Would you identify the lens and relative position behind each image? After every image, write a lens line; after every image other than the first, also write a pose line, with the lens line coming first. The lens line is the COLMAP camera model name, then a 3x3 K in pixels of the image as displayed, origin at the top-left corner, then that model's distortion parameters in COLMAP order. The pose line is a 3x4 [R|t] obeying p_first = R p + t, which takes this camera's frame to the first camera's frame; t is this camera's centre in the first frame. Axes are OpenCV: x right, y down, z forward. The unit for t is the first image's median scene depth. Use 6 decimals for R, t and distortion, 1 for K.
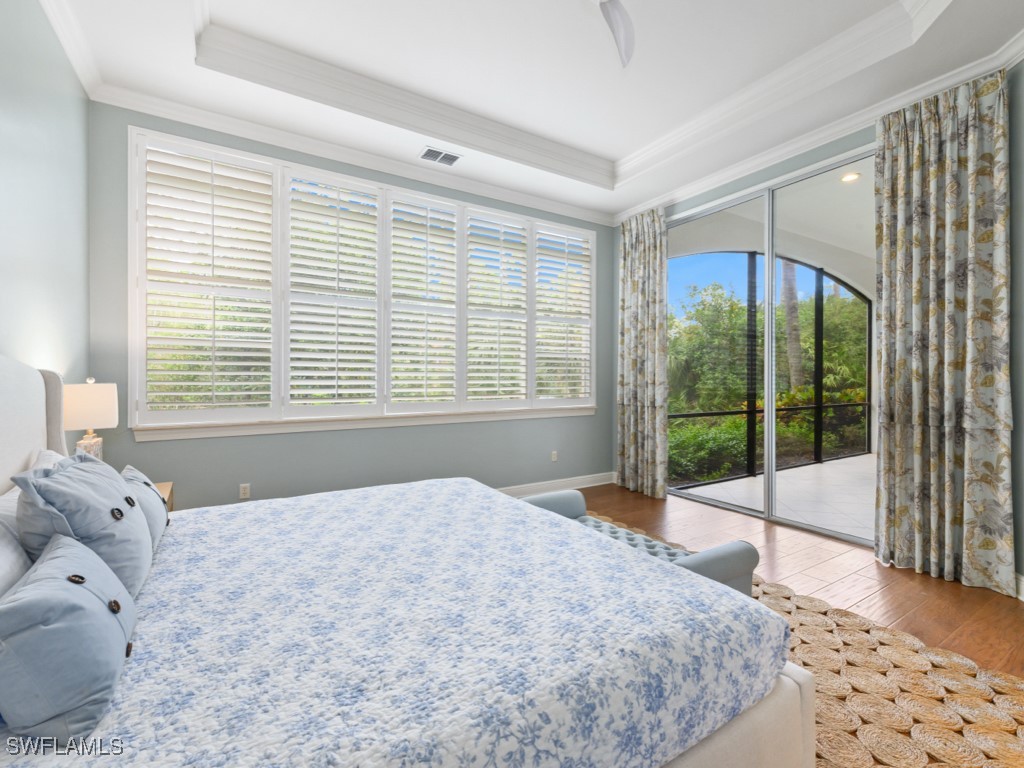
lens RADIAL K [[451.0, 0, 512.0], [0, 451.0, 381.9], [0, 0, 1]] dist [0.009309, -0.001472]
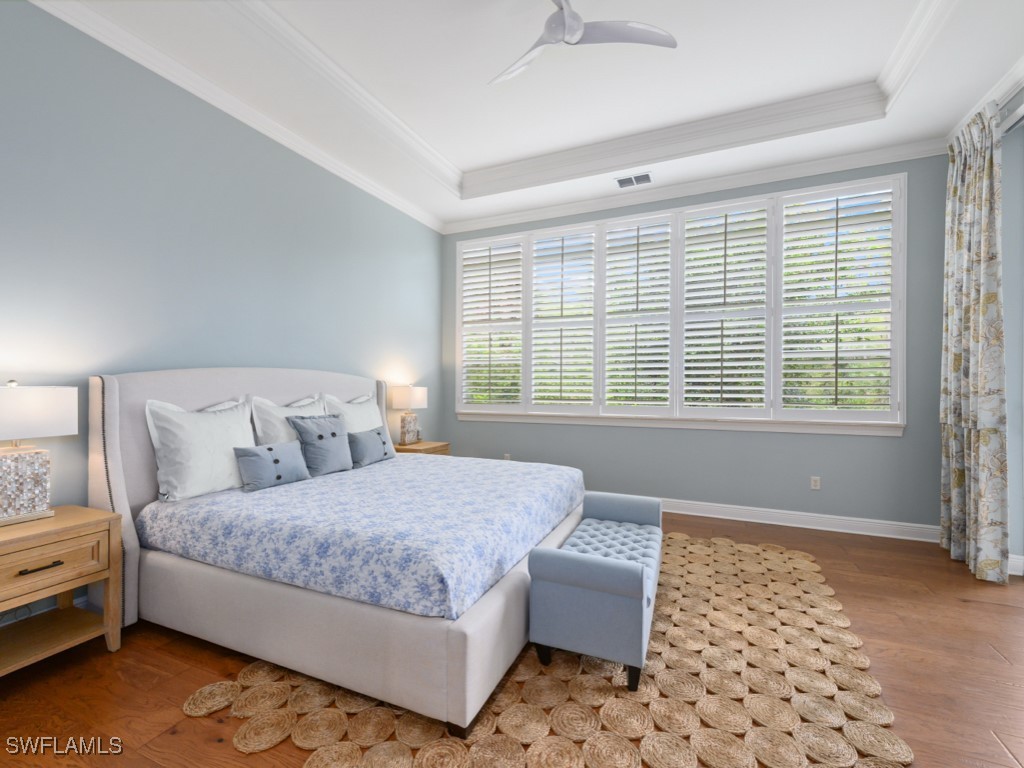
lens RADIAL K [[451.0, 0, 510.0], [0, 451.0, 384.2], [0, 0, 1]] dist [0.009309, -0.001472]
pose [[0.564035, -0.002254, -0.825748, 0.584477], [-0.007716, 0.999938, -0.008001, 0.003333], [0.825715, 0.010885, 0.563982, 0.147000]]
